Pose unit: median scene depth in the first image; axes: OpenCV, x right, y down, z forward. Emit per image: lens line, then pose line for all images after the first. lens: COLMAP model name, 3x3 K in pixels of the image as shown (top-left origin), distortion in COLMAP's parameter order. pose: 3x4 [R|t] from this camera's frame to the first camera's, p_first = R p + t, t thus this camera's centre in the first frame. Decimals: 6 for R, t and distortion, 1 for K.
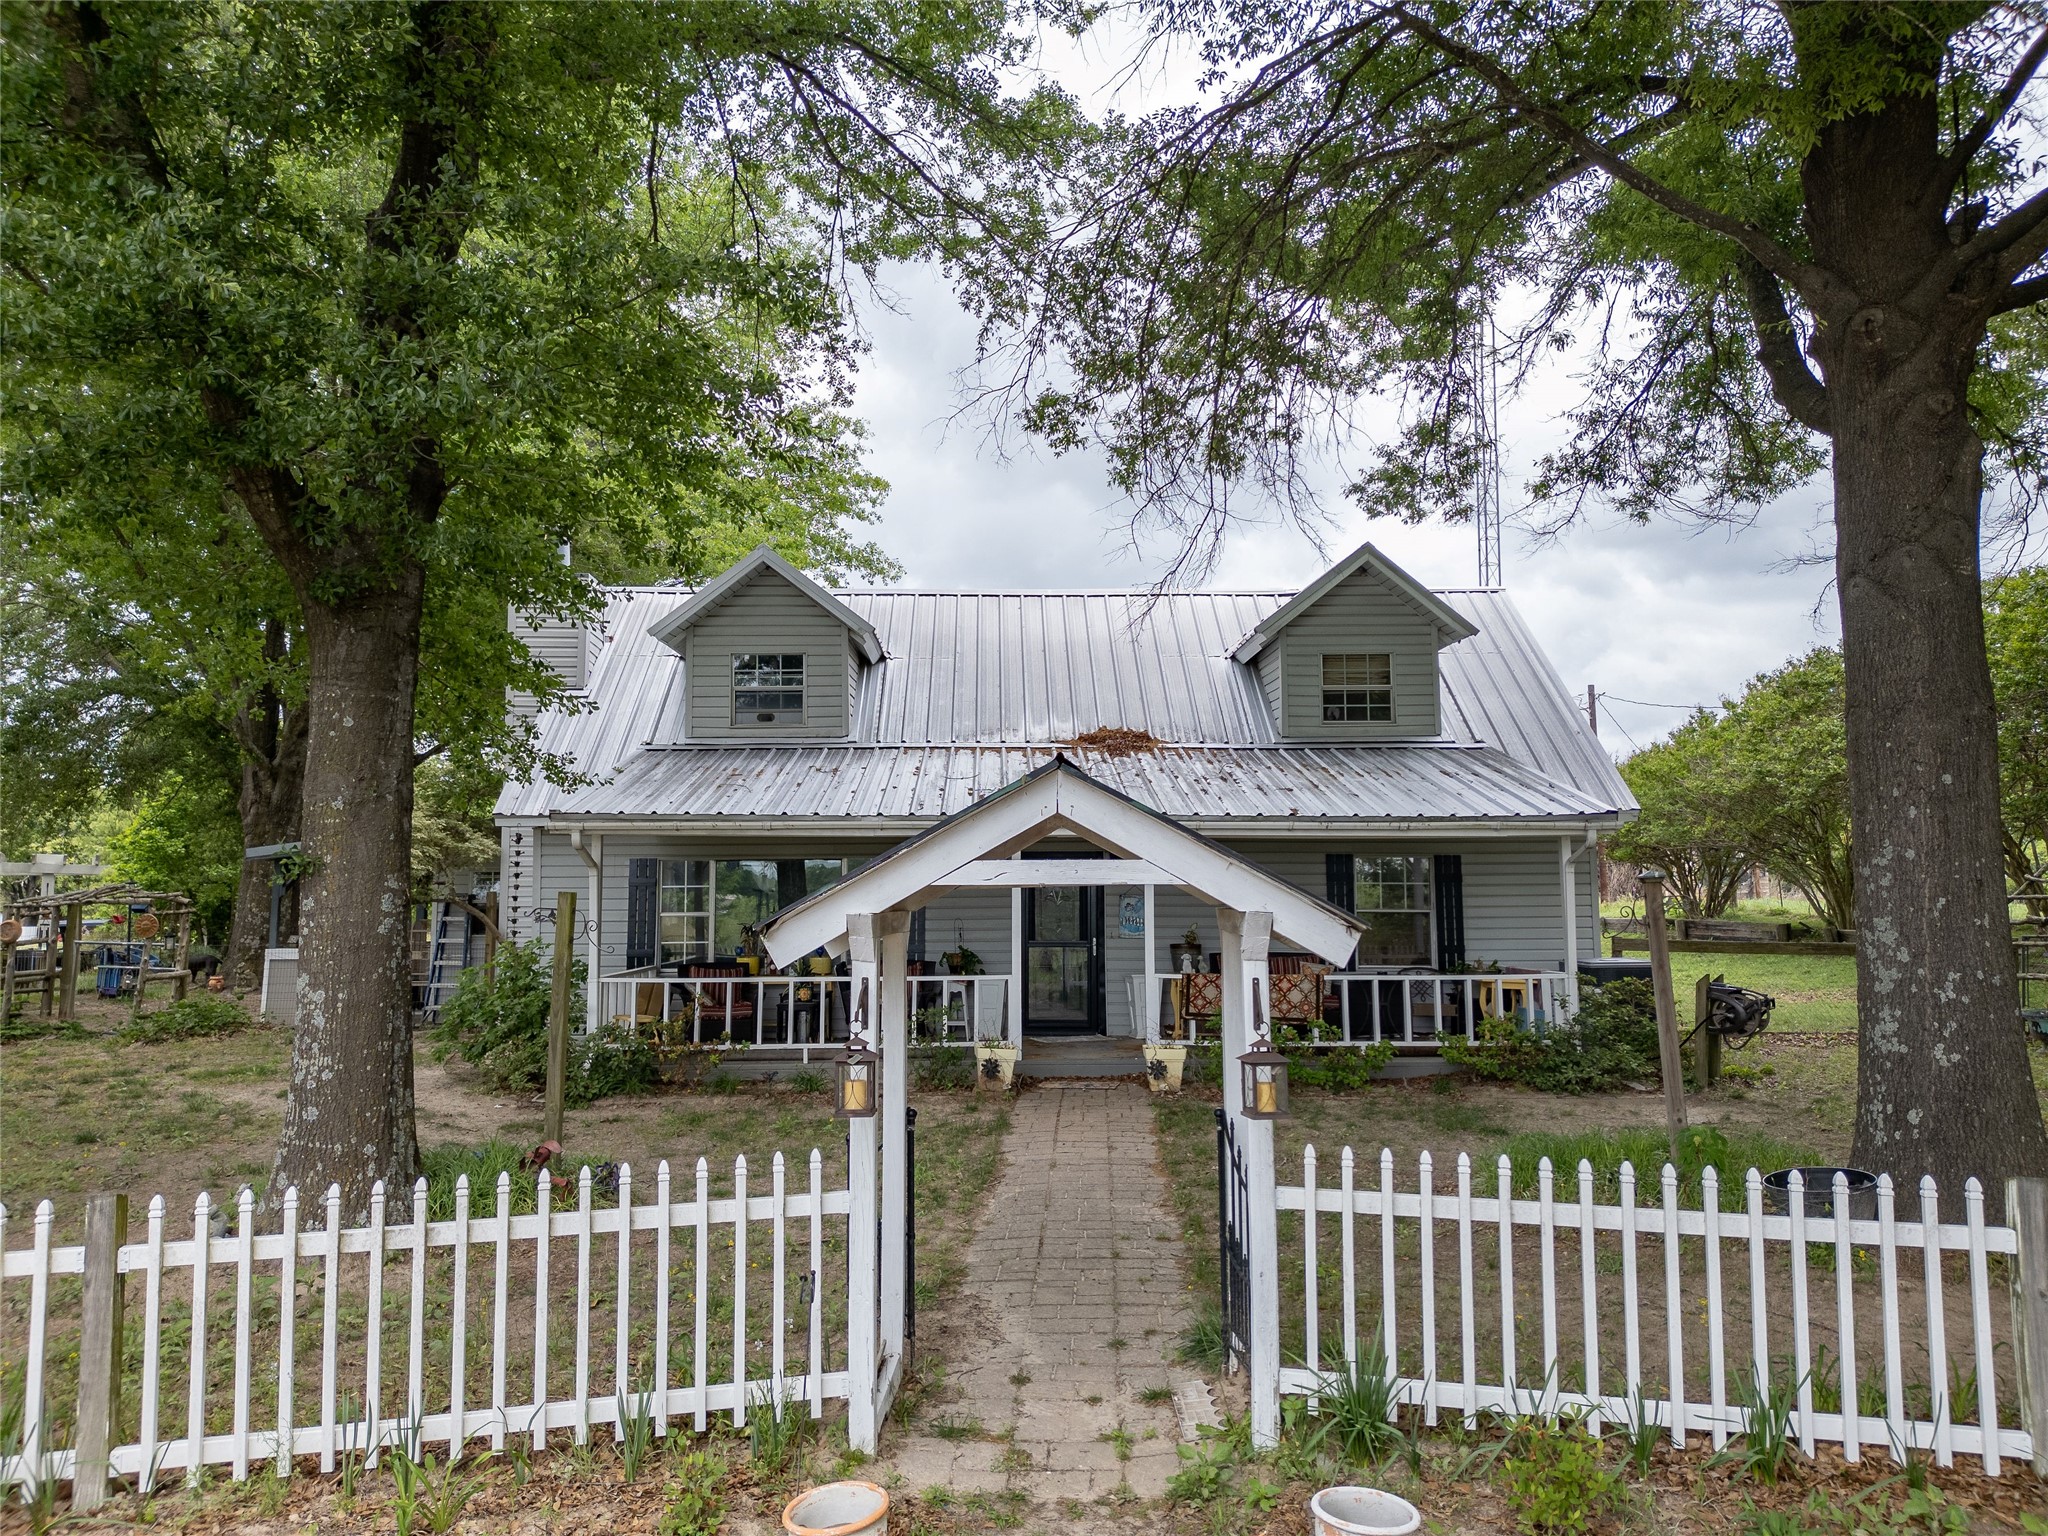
lens RADIAL K [[1437.1, 0, 1024.0], [0, 1437.1, 768.0], [0, 0, 1]] dist [0.065591, -0.070156]
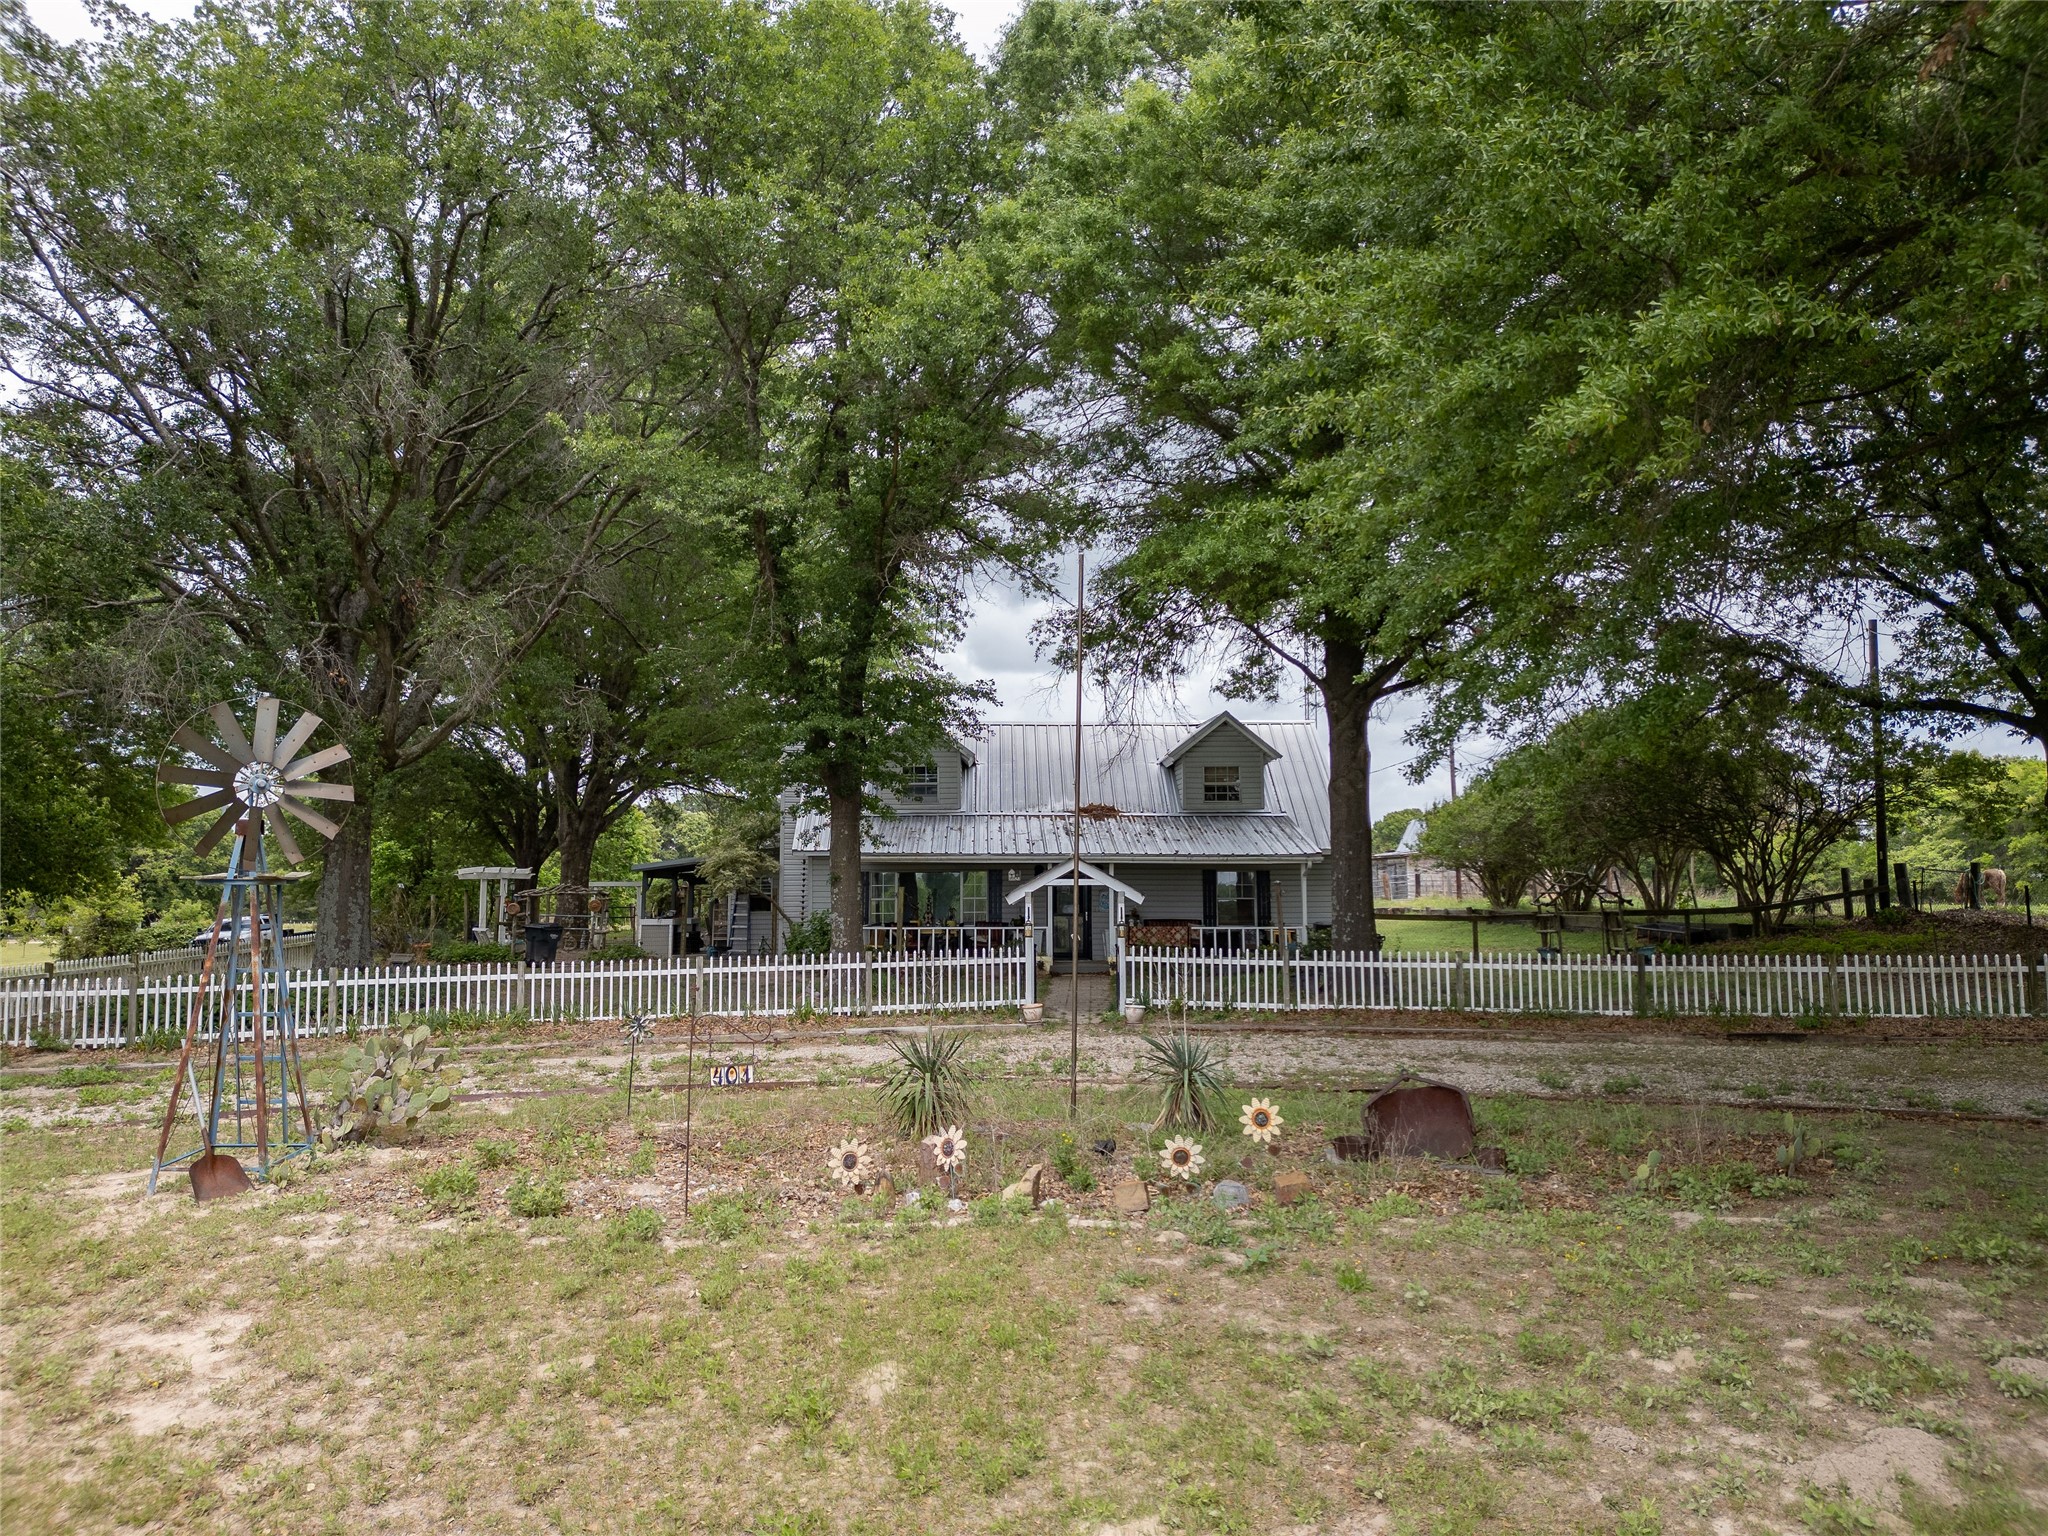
lens RADIAL K [[1437.1, 0, 1024.0], [0, 1437.1, 768.0], [0, 0, 1]] dist [0.065591, -0.070156]
pose [[0.999997, 0.001894, 0.001208, -0.040609], [-0.001895, 0.999998, 0.000779, -0.082958], [-0.001207, -0.000782, 0.999999, -0.995600]]
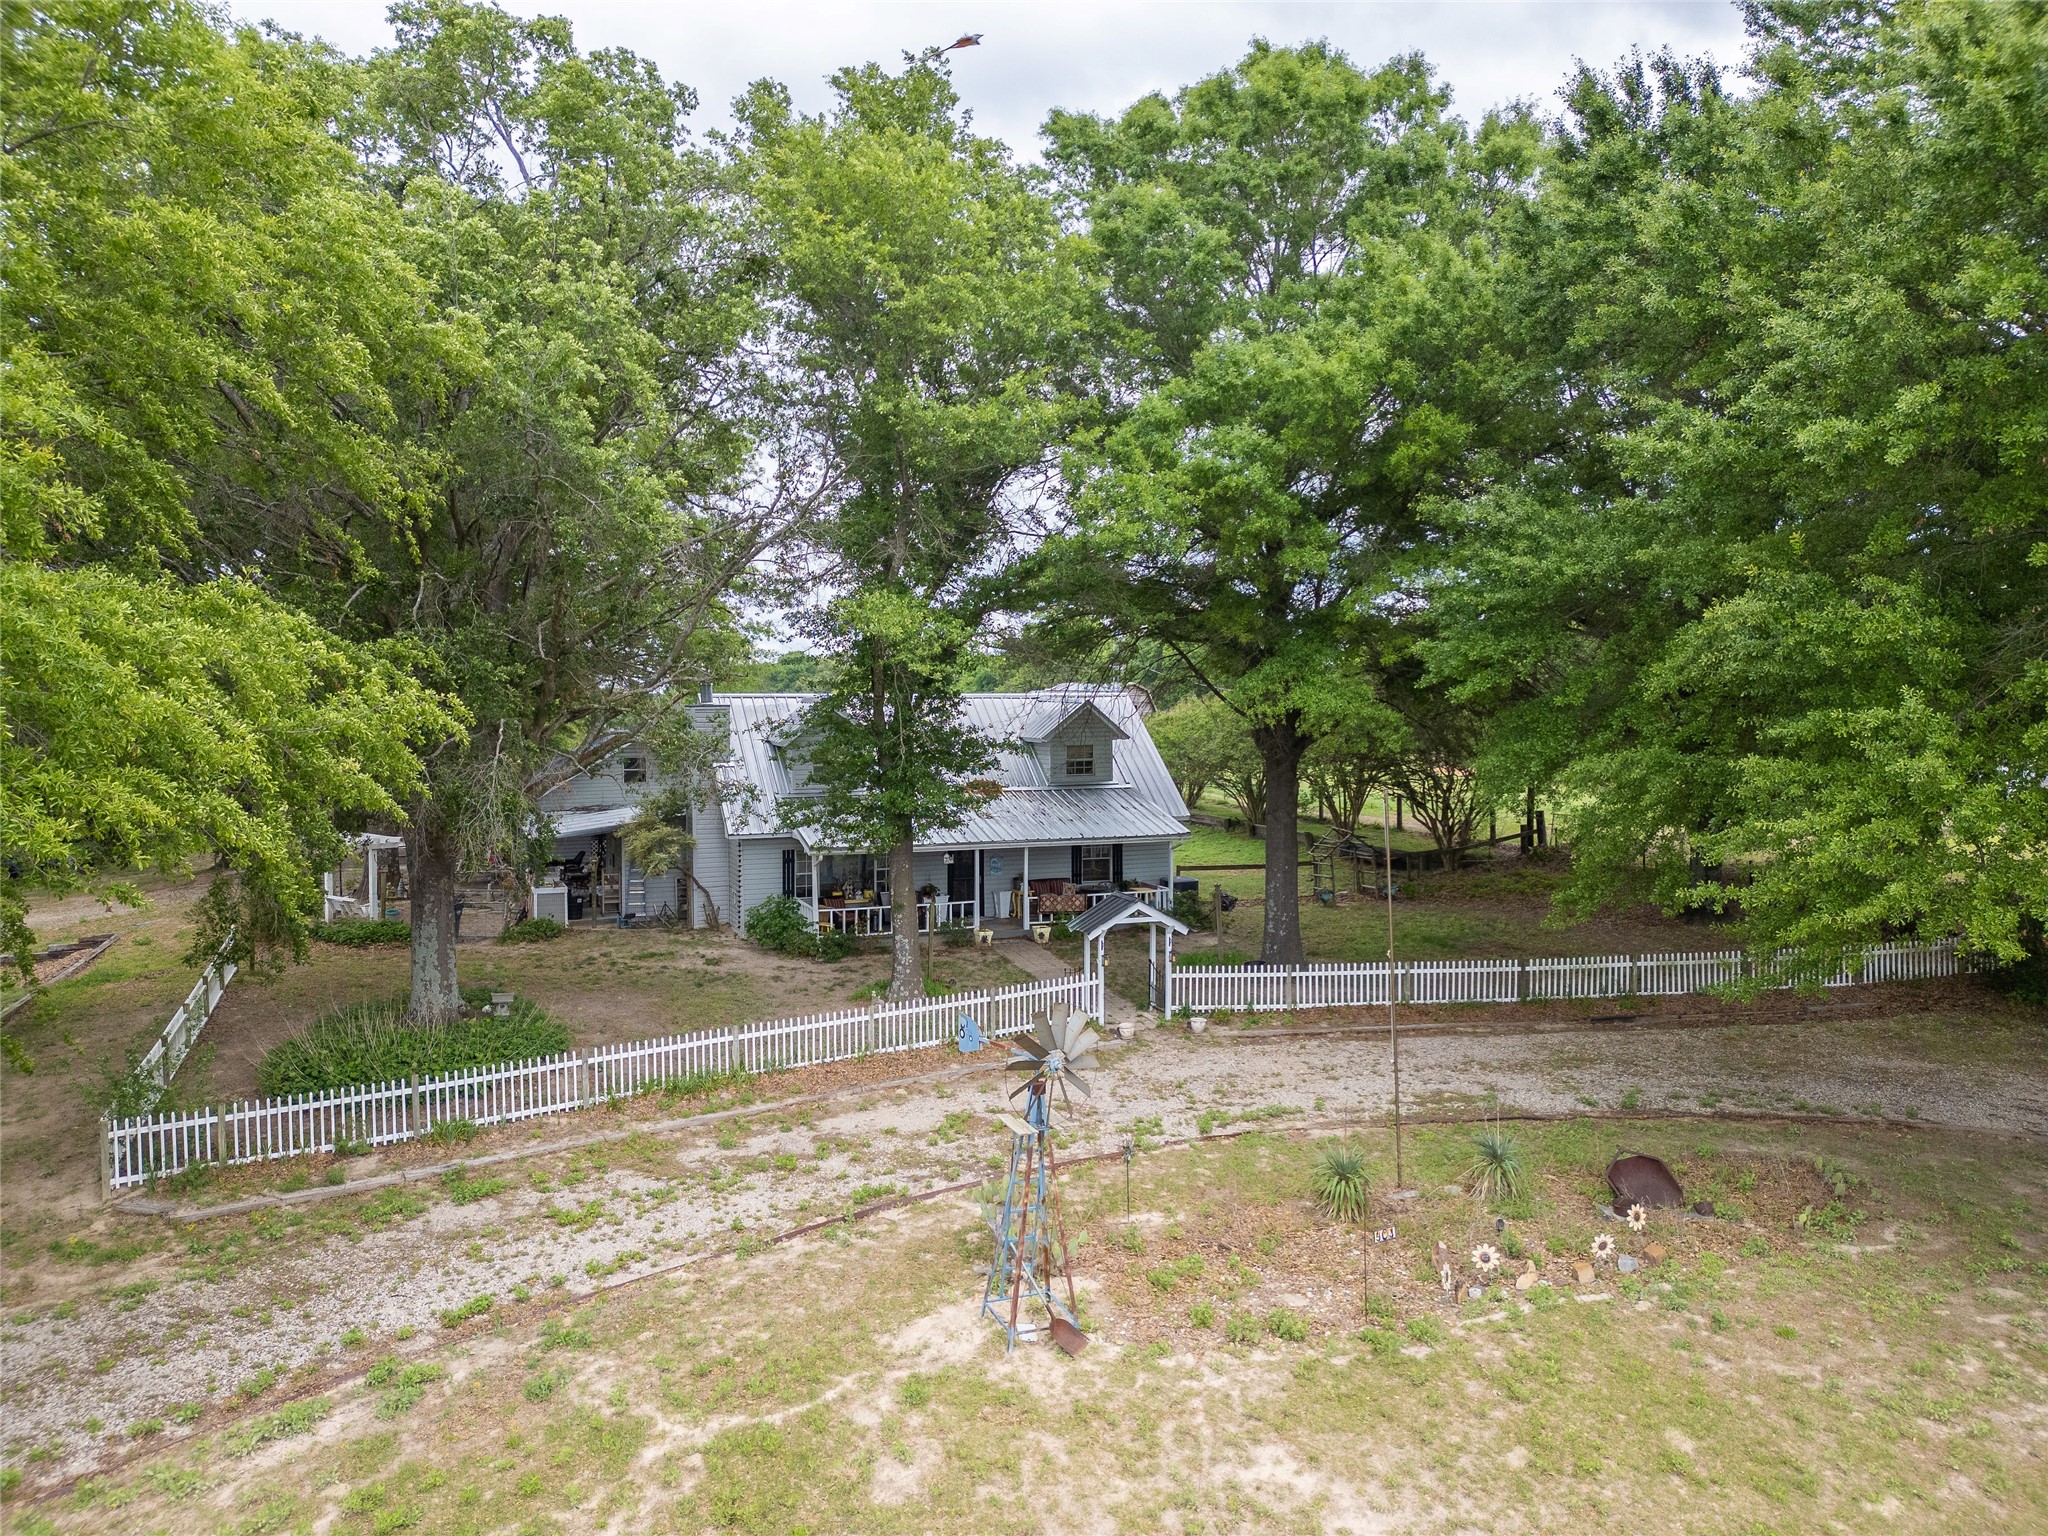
lens RADIAL K [[1437.1, 0, 1024.0], [0, 1437.1, 768.0], [0, 0, 1]] dist [0.065591, -0.070156]
pose [[0.936840, -0.012666, 0.349530, -0.684679], [-0.036471, 0.990359, 0.133639, -0.363022], [-0.347853, -0.137946, 0.927345, -1.143517]]
